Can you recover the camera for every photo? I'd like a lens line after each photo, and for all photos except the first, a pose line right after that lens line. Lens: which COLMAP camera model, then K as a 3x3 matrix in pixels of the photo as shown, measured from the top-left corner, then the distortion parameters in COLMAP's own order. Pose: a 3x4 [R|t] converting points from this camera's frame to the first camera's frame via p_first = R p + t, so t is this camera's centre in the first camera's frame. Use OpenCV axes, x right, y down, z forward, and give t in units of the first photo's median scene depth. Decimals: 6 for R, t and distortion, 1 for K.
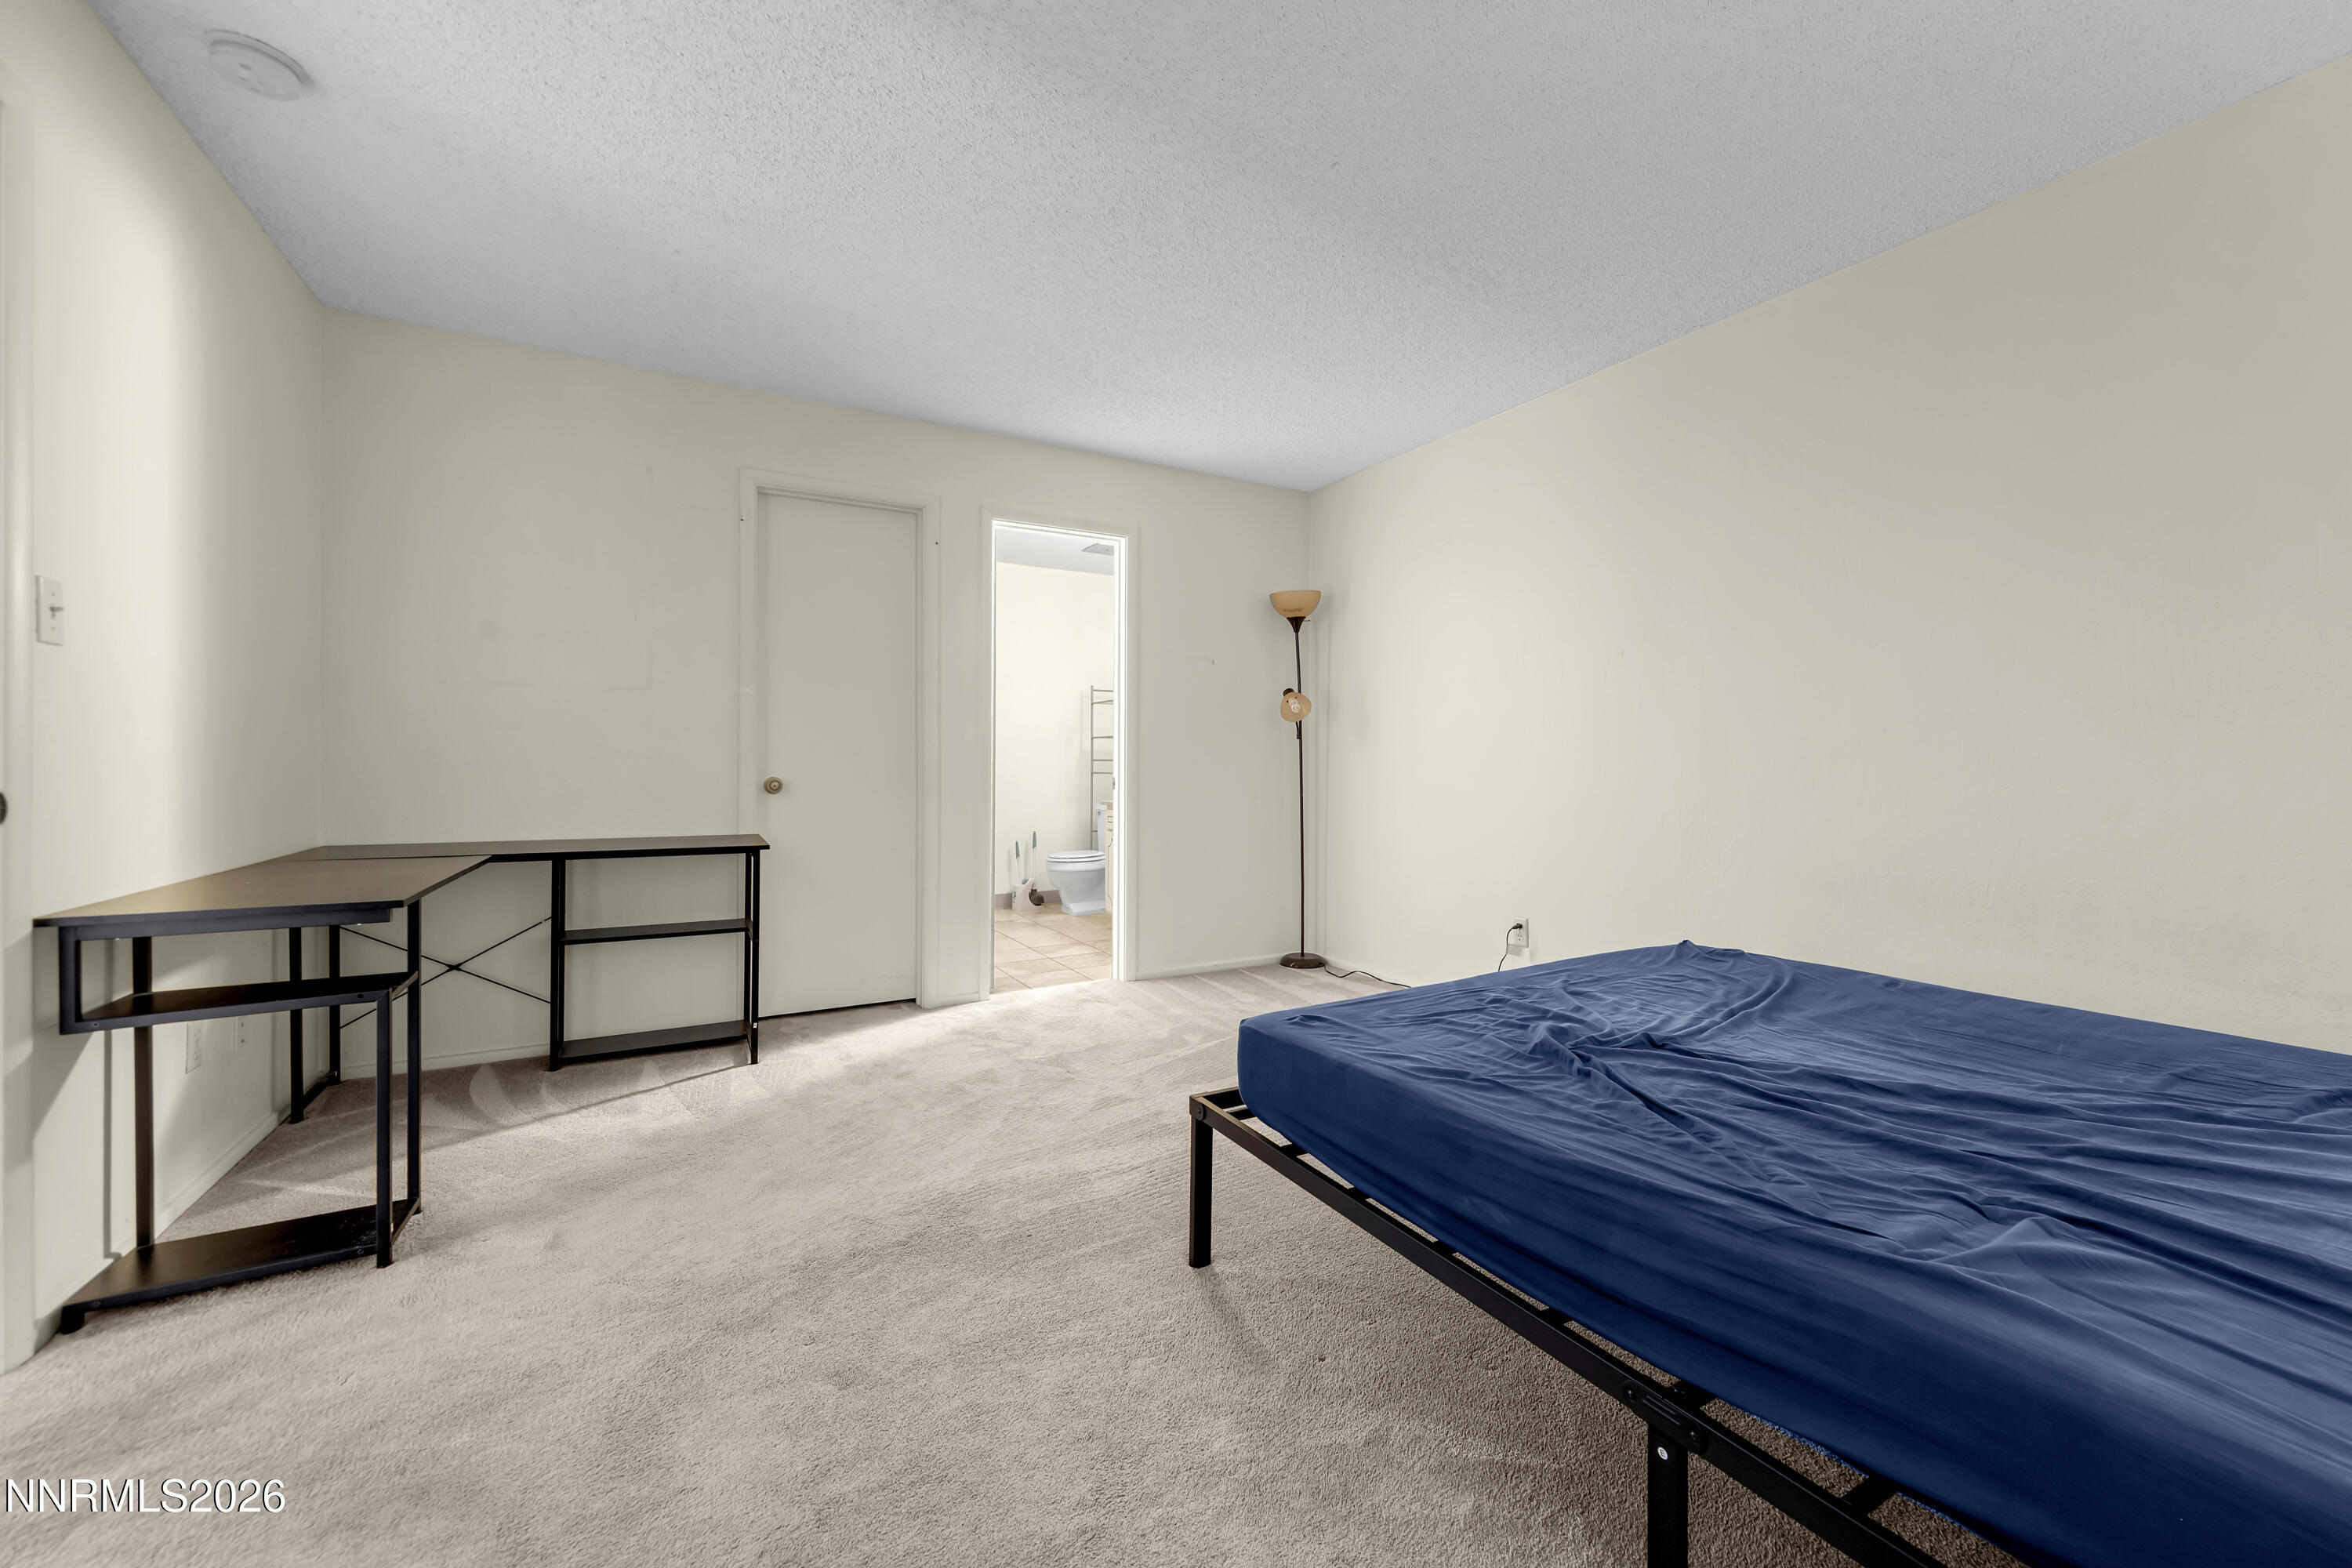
lens RADIAL K [[842.7, 0, 1172.1], [0, 842.7, 772.0], [0, 0, 1]] dist [0.002658, -0.000397]
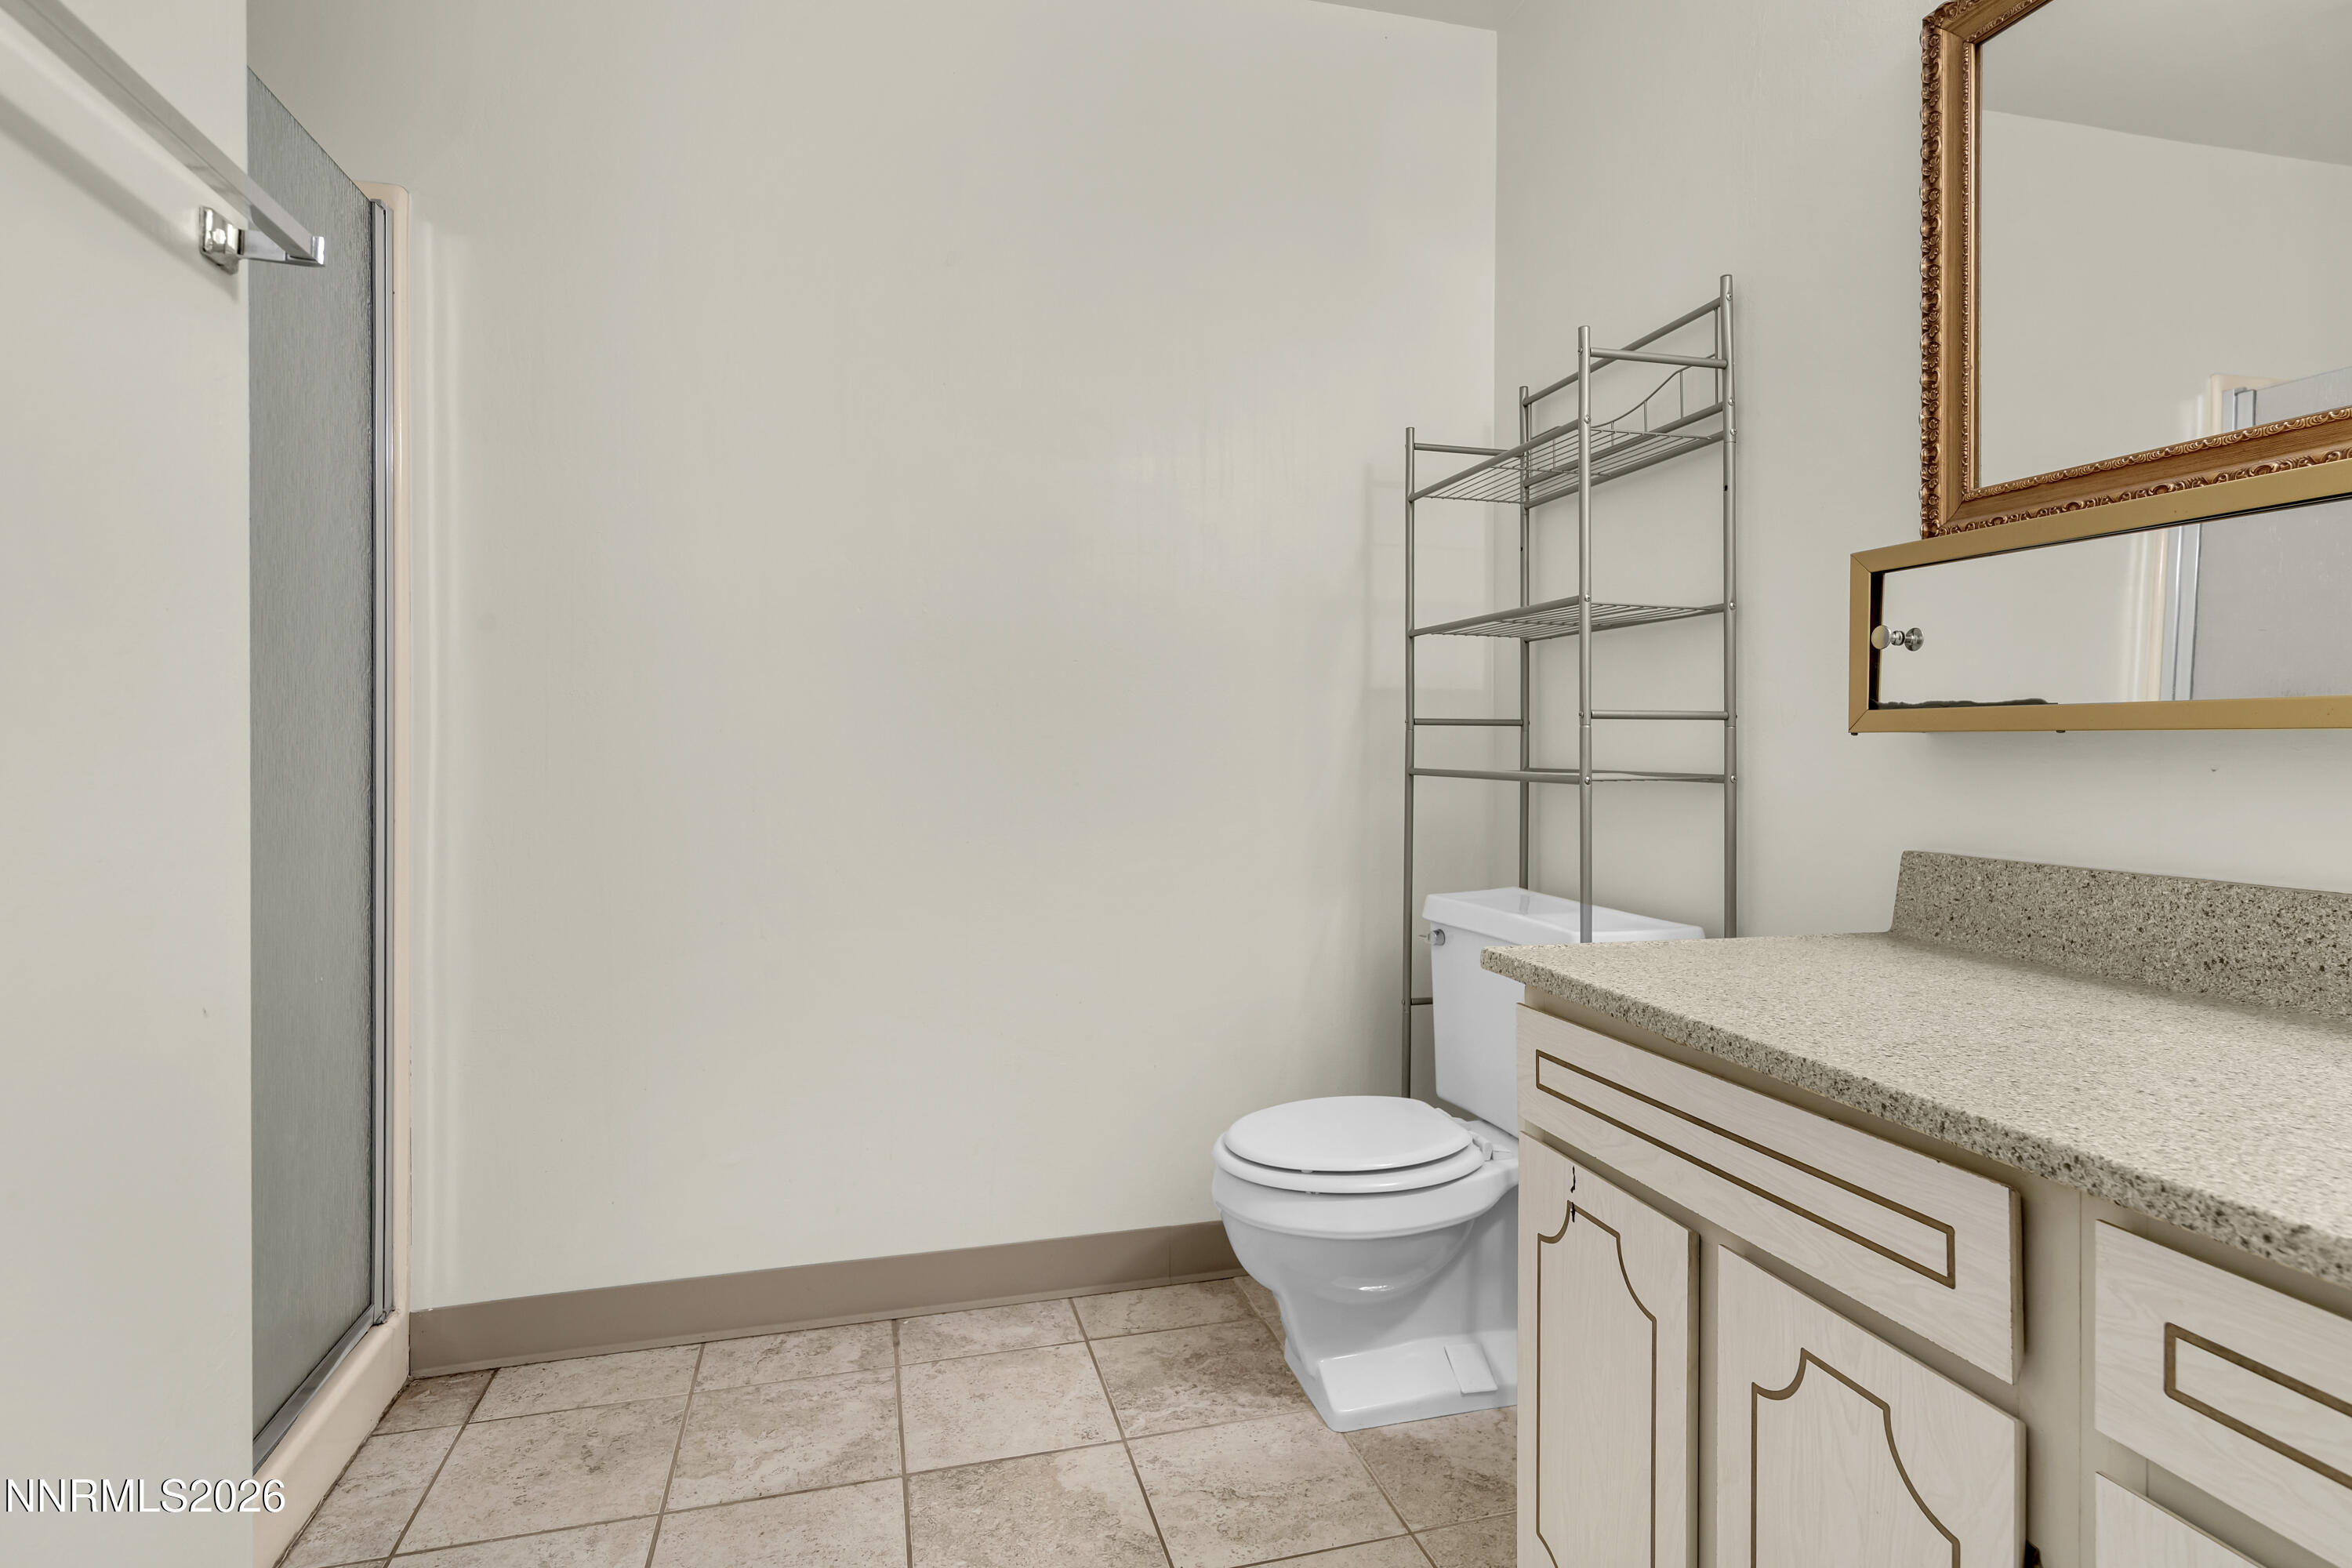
lens RADIAL K [[1213.8, 0, 1207.7], [0, 1213.8, 759.8], [0, 0, 1]] dist [0.008217, -0.000035]
pose [[0.966542, -0.003819, -0.256481, -0.059939], [0.005018, 0.999979, 0.004021, -0.004565], [0.256460, -0.005173, 0.966541, 0.629649]]
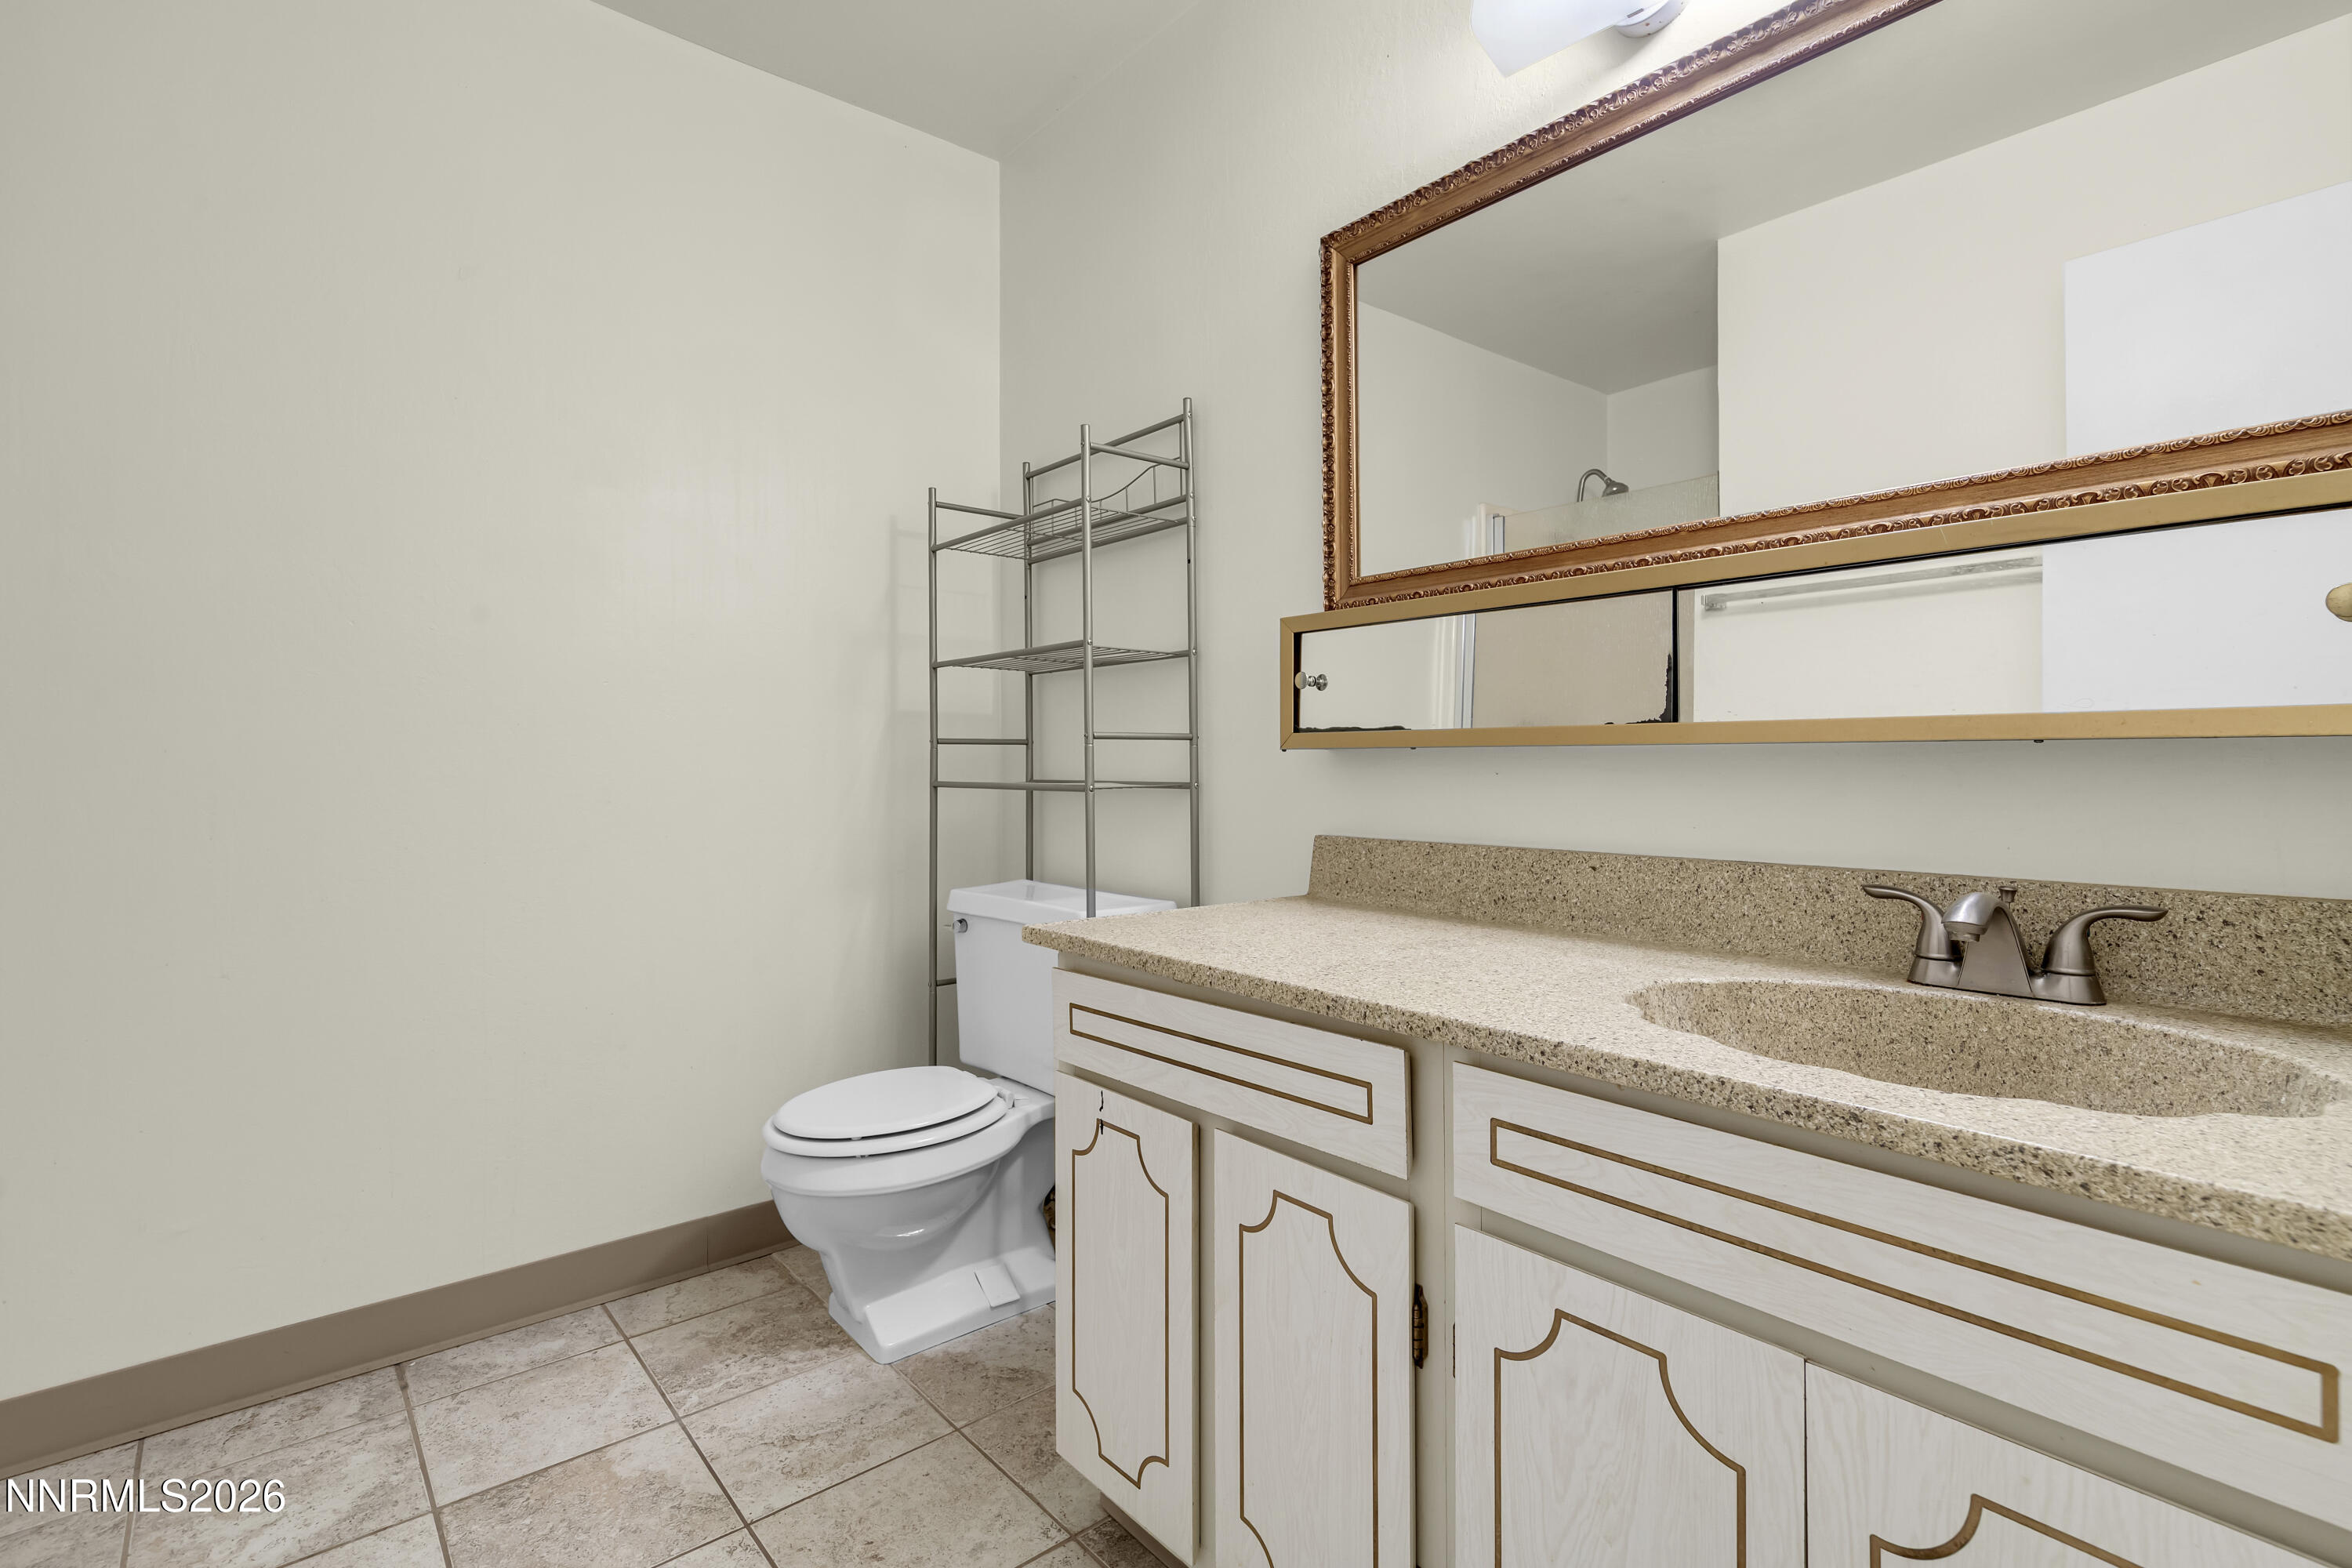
lens RADIAL K [[1087.1, 0, 1169.9], [0, 1087.1, 769.9], [0, 0, 1]] dist [0.006349, 0.000241]
pose [[0.987218, -0.013304, 0.158822, -0.074120], [0.013224, 0.999911, 0.001557, -0.003801], [-0.158828, 0.000563, 0.987306, 0.611671]]
